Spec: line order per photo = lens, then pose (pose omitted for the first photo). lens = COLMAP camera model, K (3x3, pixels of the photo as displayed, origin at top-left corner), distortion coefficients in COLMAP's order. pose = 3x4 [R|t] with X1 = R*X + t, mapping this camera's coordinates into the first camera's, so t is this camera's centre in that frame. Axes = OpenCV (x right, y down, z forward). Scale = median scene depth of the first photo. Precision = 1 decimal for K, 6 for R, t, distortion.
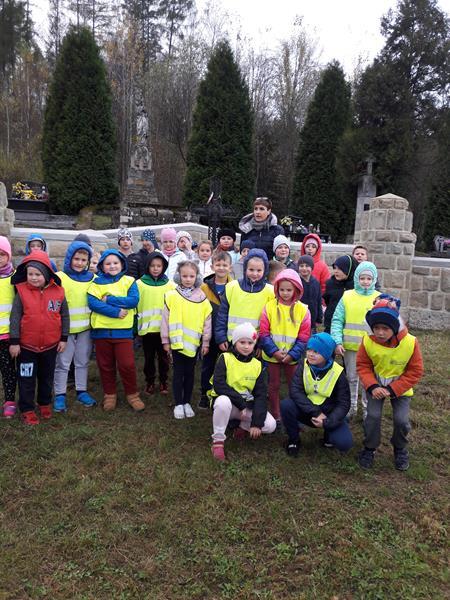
lens RADIAL K [[541.1, 0, 225.0], [0, 541.1, 300.9], [0, 0, 1]] dist [0.049807, -0.009006]
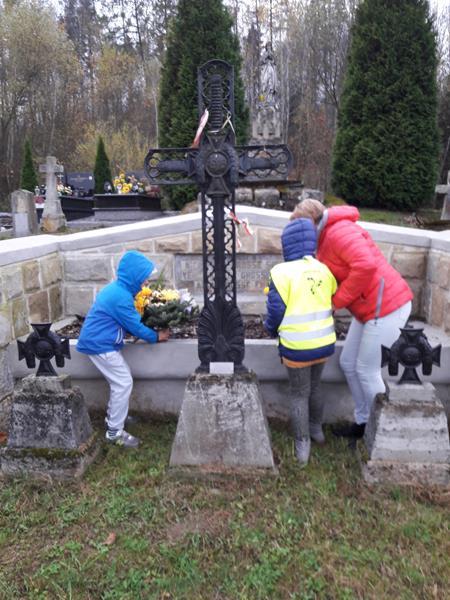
lens RADIAL K [[541.1, 0, 225.2], [0, 541.1, 298.7], [0, 0, 1]] dist [0.049807, -0.009006]
pose [[0.935681, -0.026074, -0.351883, 0.040887], [0.032011, 0.999426, 0.011065, -0.034913], [0.351392, -0.021617, 0.935979, 0.274546]]
